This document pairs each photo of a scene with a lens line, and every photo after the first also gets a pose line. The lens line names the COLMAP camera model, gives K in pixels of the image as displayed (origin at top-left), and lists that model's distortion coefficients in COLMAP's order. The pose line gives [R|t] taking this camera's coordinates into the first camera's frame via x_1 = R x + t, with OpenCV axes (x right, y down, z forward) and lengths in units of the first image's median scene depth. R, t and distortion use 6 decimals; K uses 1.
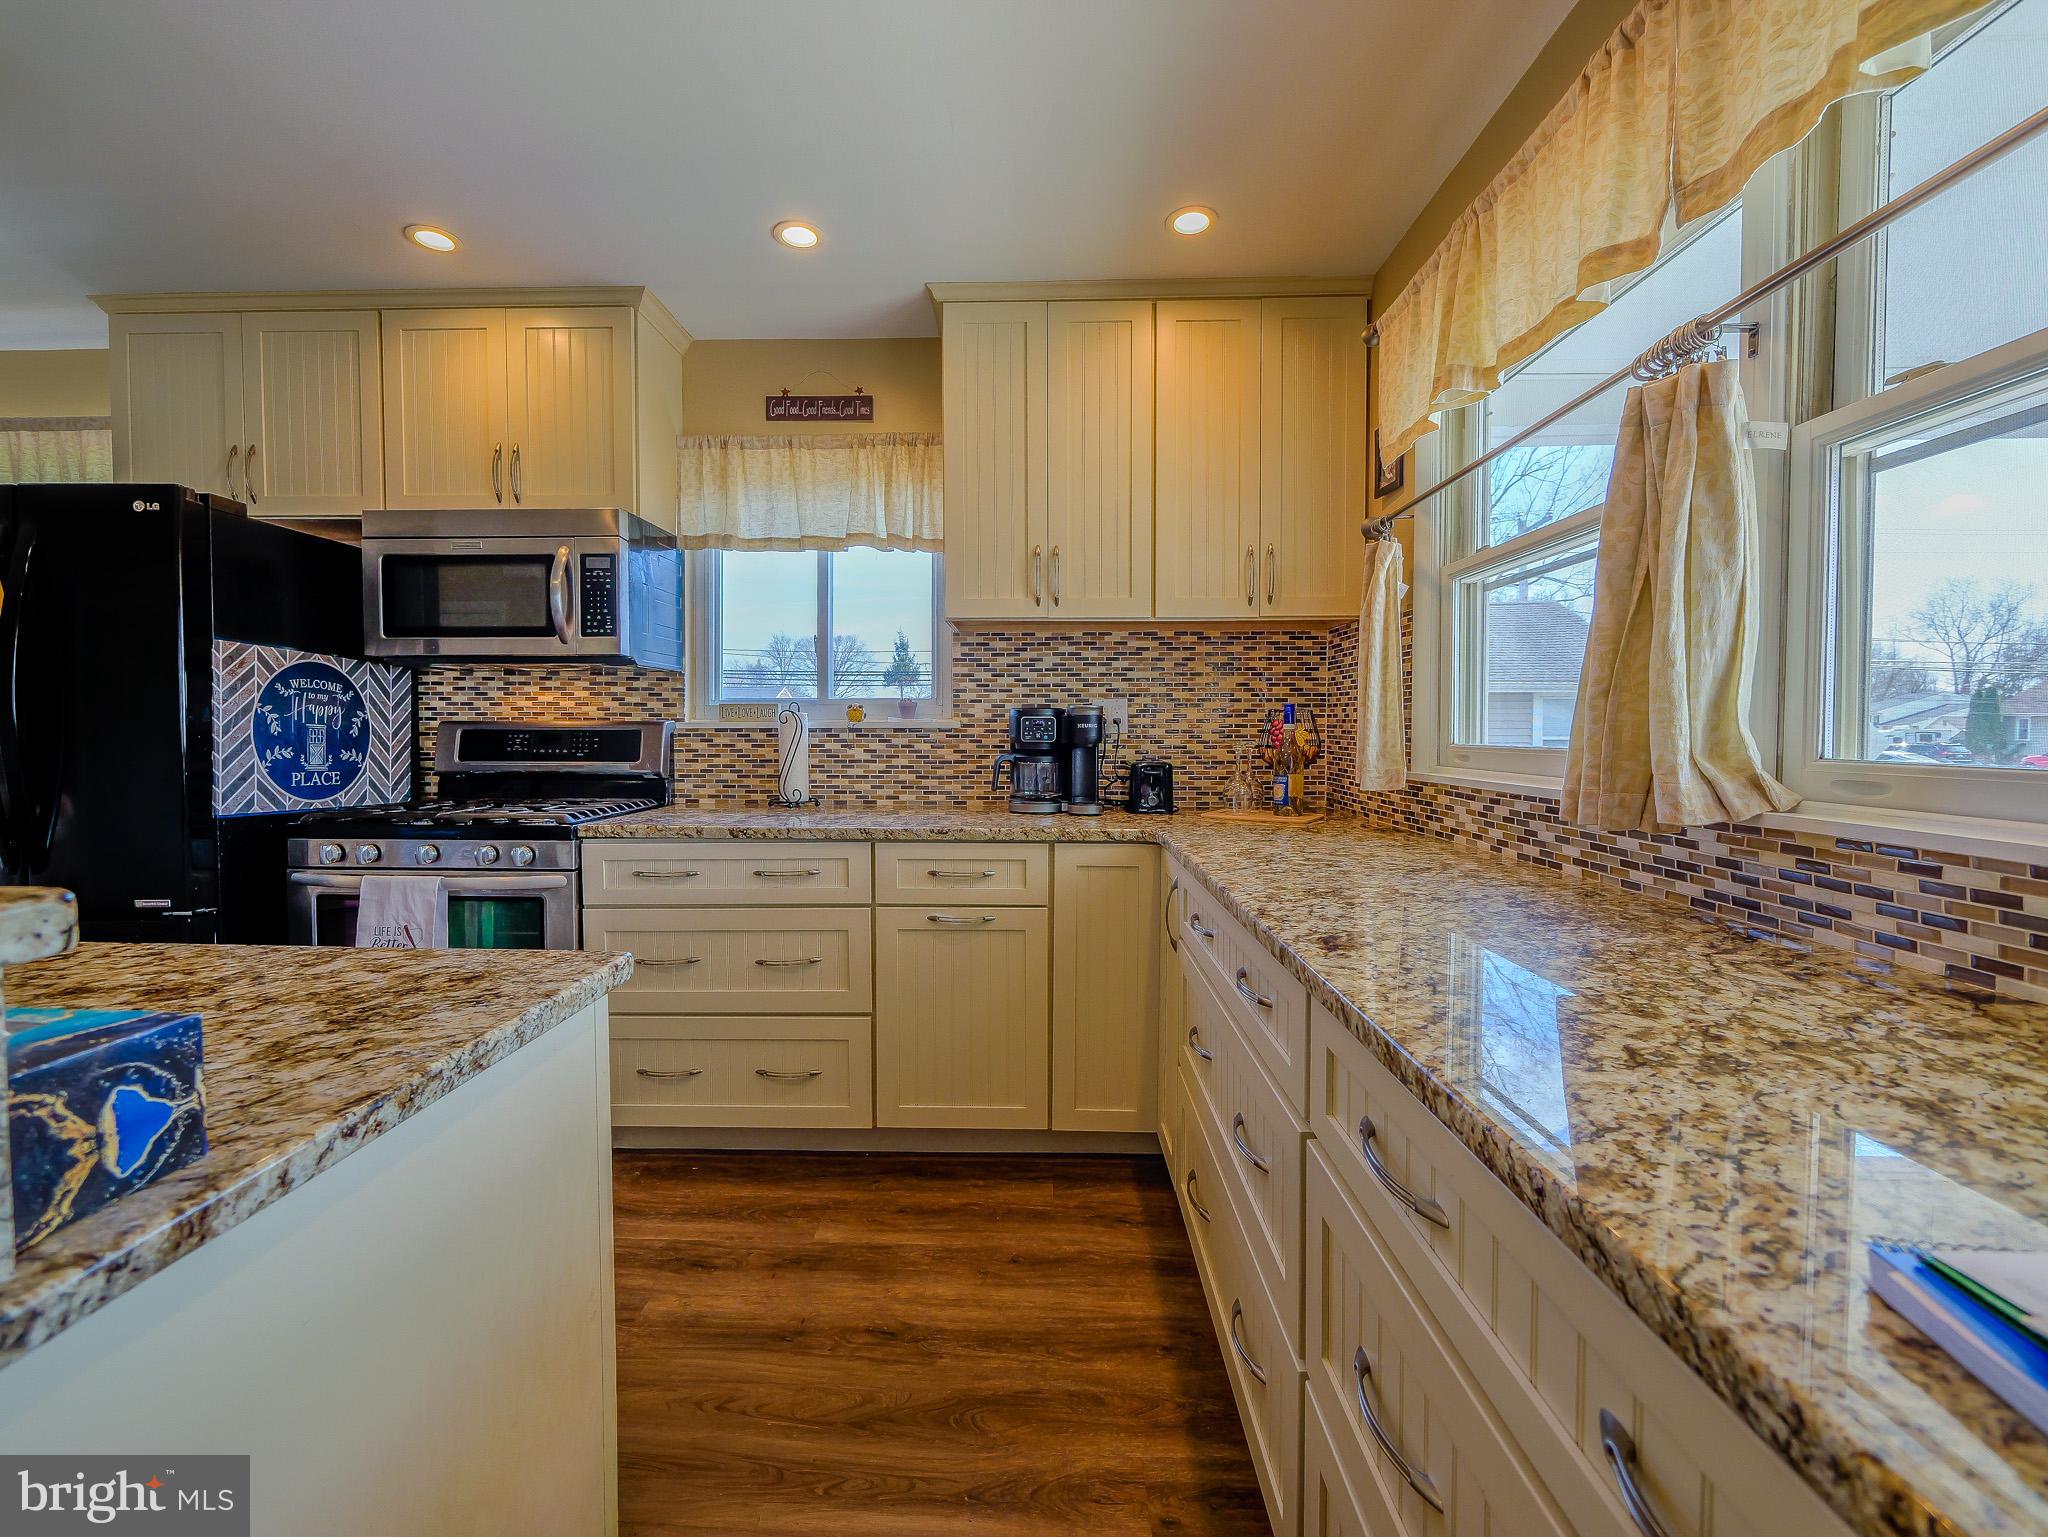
lens RADIAL K [[859.8, 0, 1005.9], [0, 859.8, 755.0], [0, 0, 1]] dist [-0.008753, 0.001460]
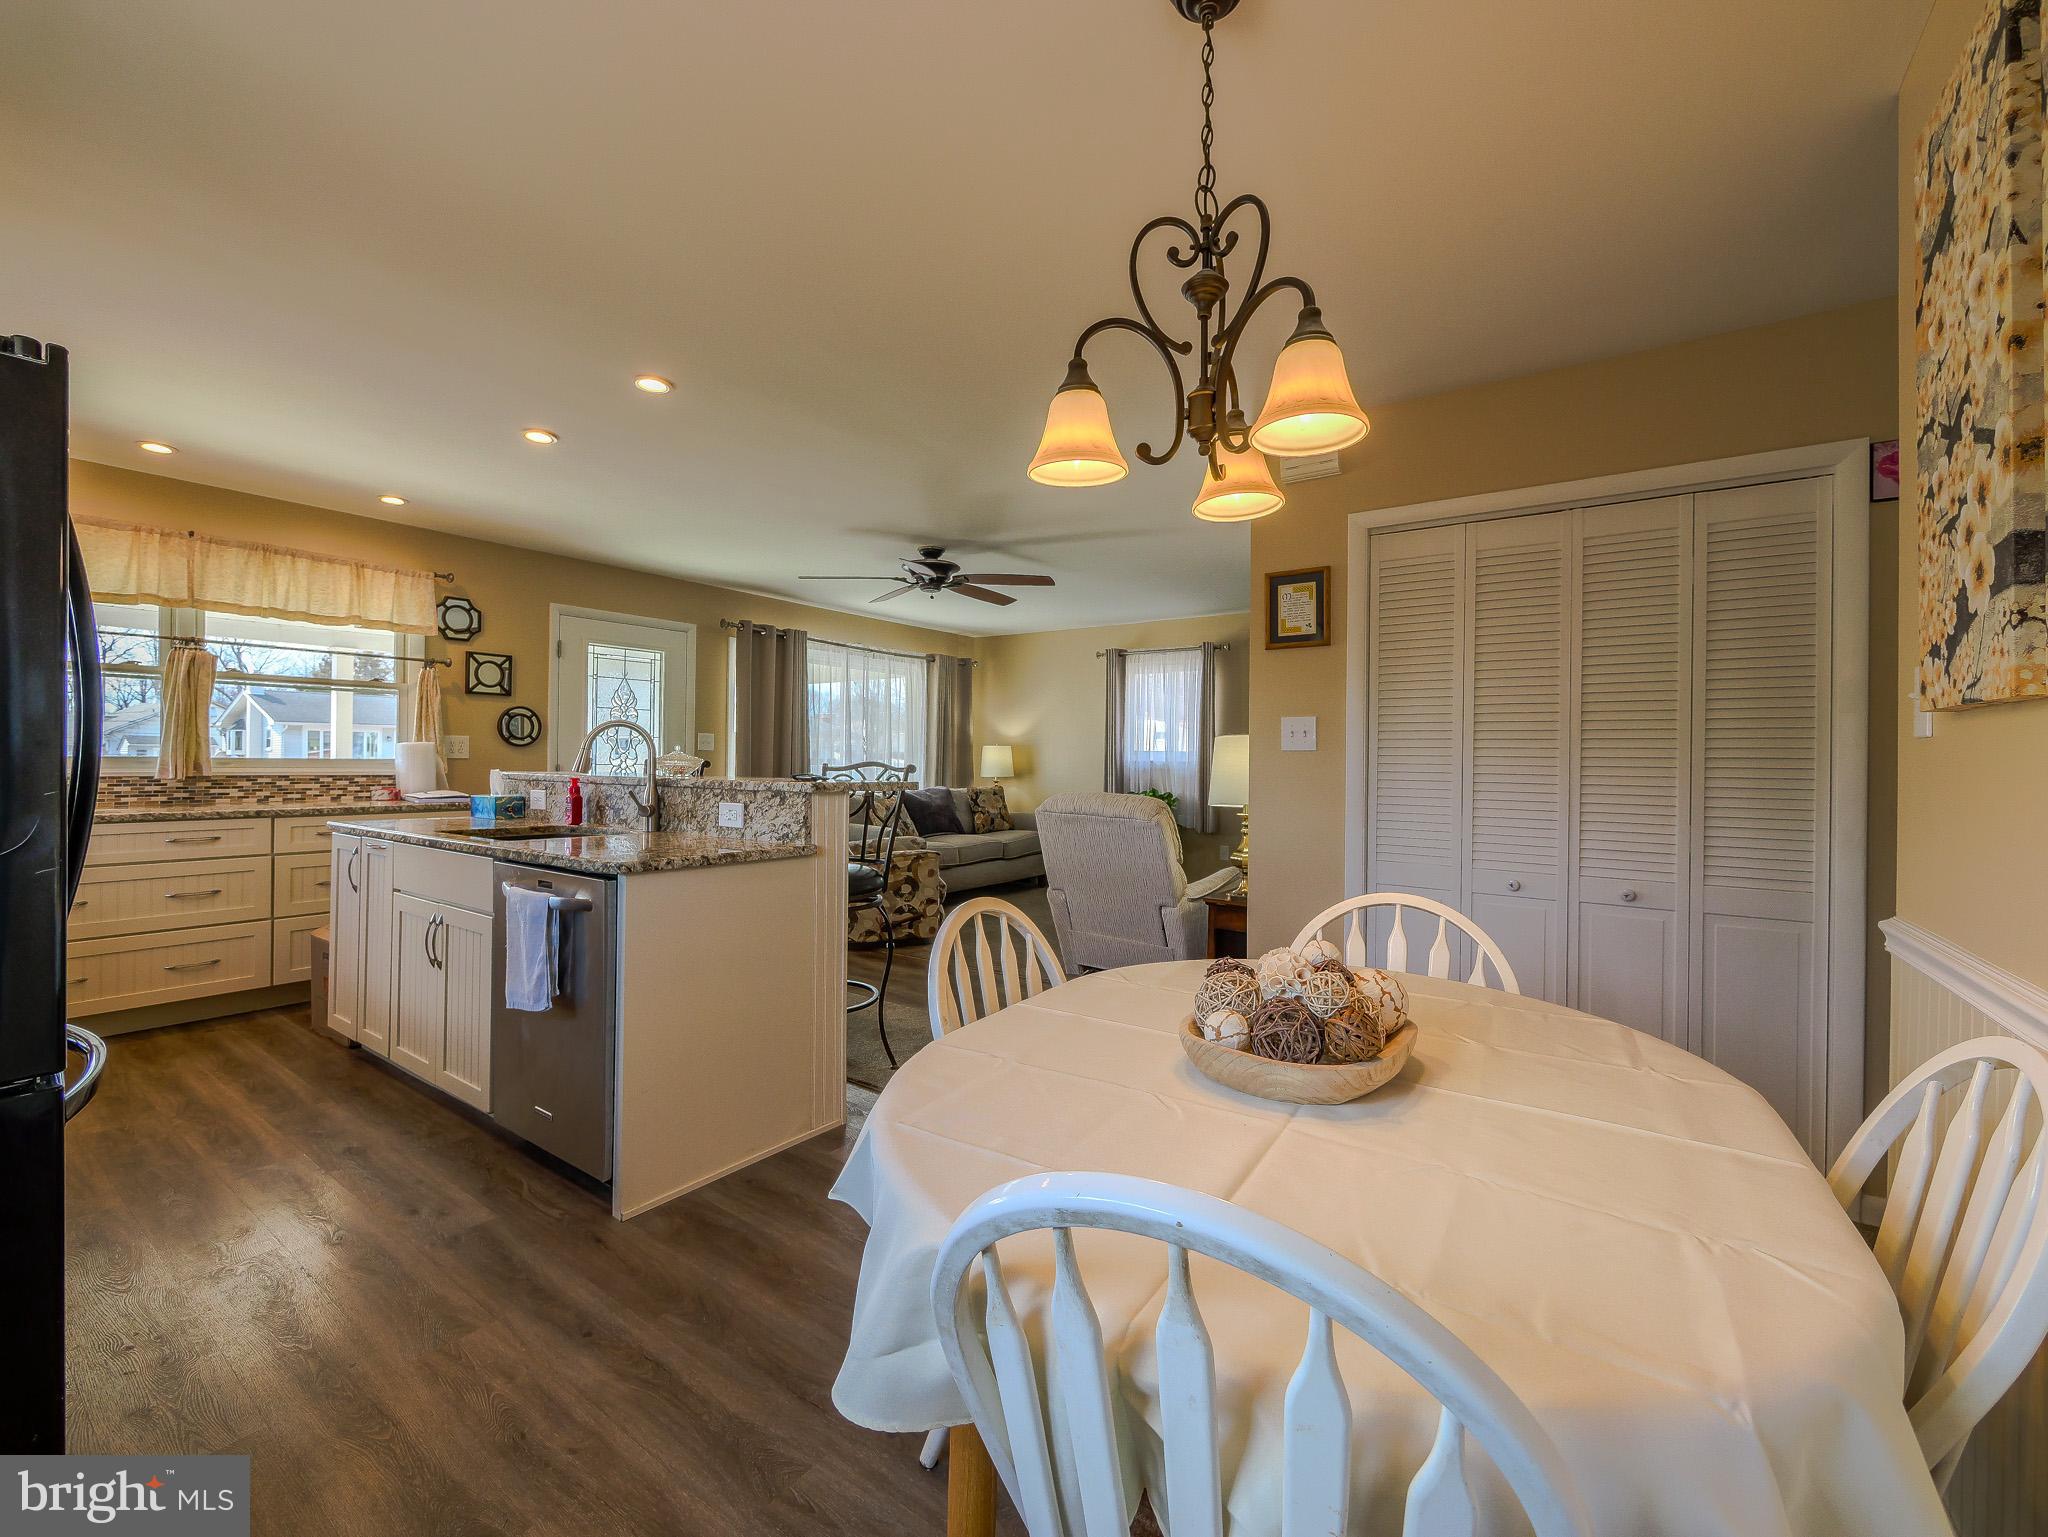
lens RADIAL K [[859.8, 0, 1016.1], [0, 859.8, 760.8], [0, 0, 1]] dist [-0.008753, 0.001460]
pose [[-0.831282, -0.015301, 0.555640, -1.825536], [0.002593, 0.999503, 0.031404, -0.039069], [-0.555845, 0.027547, -0.830829, 0.937817]]
